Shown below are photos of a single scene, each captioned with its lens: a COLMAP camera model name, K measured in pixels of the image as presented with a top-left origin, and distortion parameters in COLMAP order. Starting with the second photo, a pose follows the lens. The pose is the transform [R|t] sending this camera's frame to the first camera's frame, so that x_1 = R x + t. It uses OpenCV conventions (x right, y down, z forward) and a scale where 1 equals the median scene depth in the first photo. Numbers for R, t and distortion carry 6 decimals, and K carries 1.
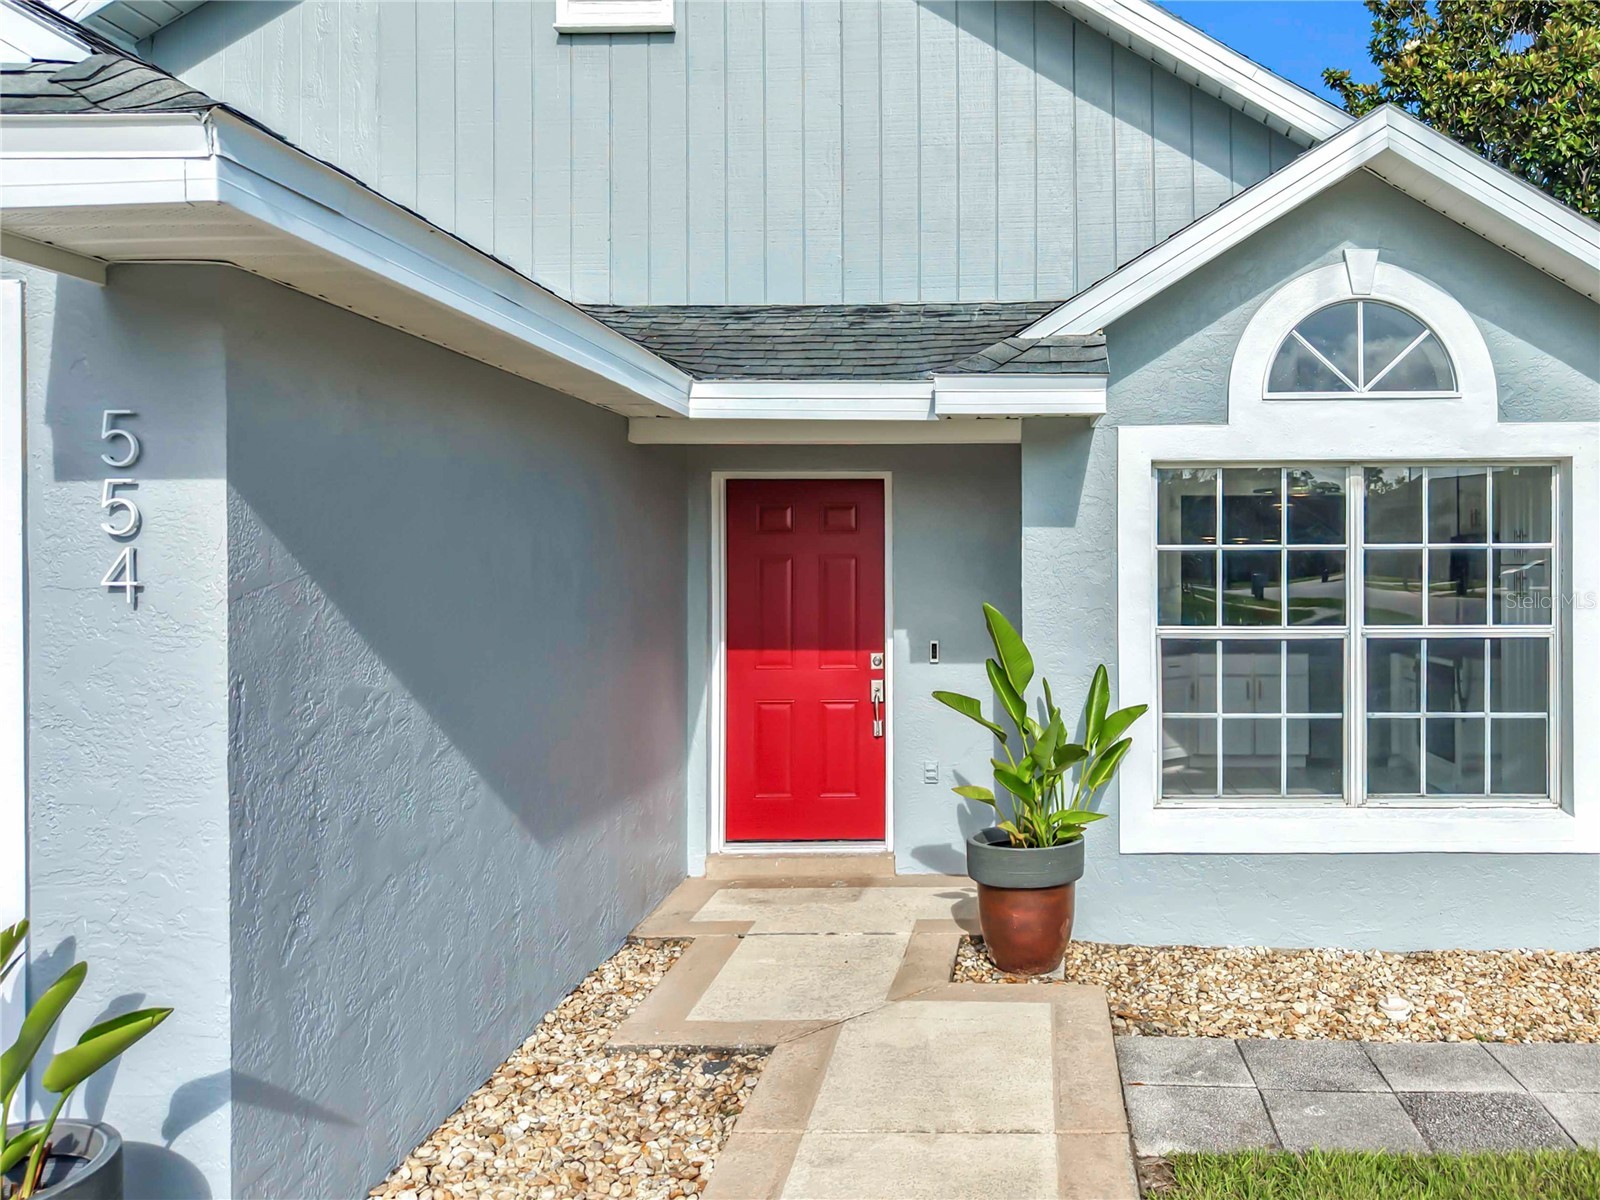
lens RADIAL K [[1092.2, 0, 804.0], [0, 1092.2, 554.5], [0, 0, 1]] dist [0.042991, -0.055888]
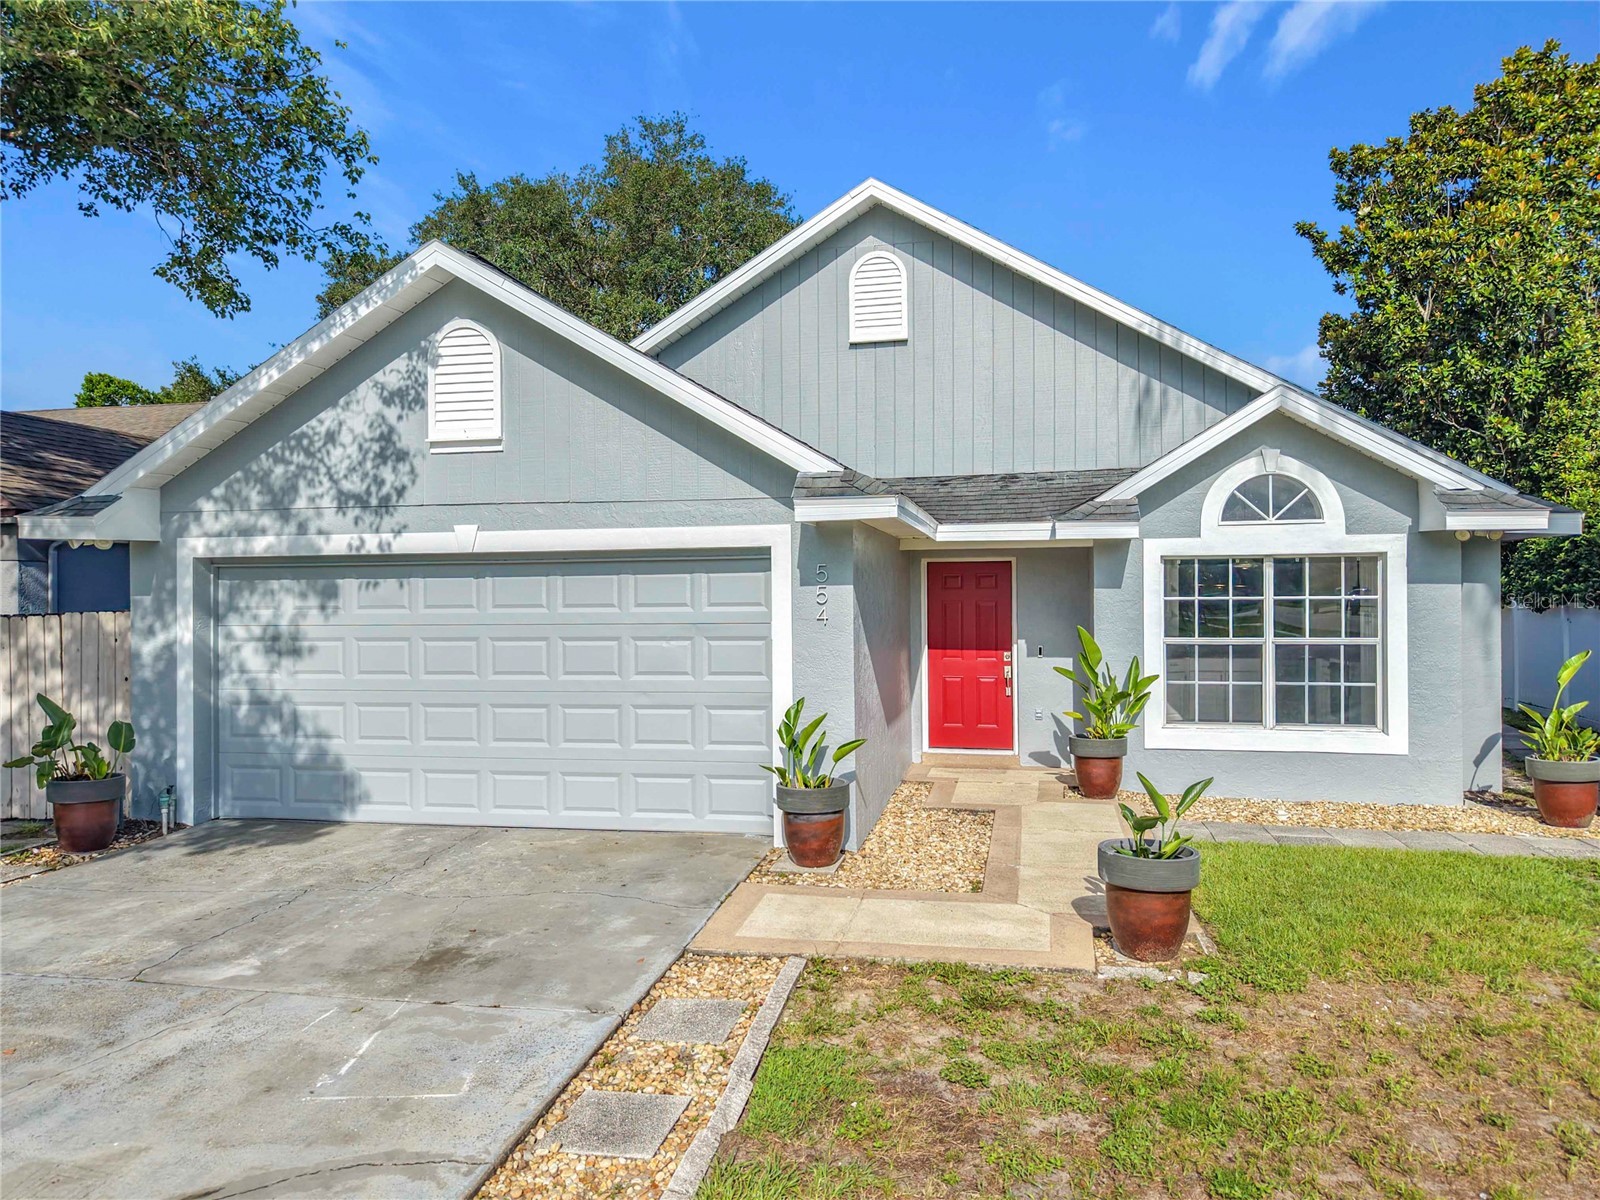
lens RADIAL K [[745.8, 0, 799.0], [0, 745.8, 594.1], [0, 0, 1]] dist [-0.000143, -0.000121]
pose [[0.989893, -0.002779, -0.141790, -0.146602], [0.003059, 0.999994, 0.001759, -0.019154], [0.141784, -0.002175, 0.989895, -0.451684]]
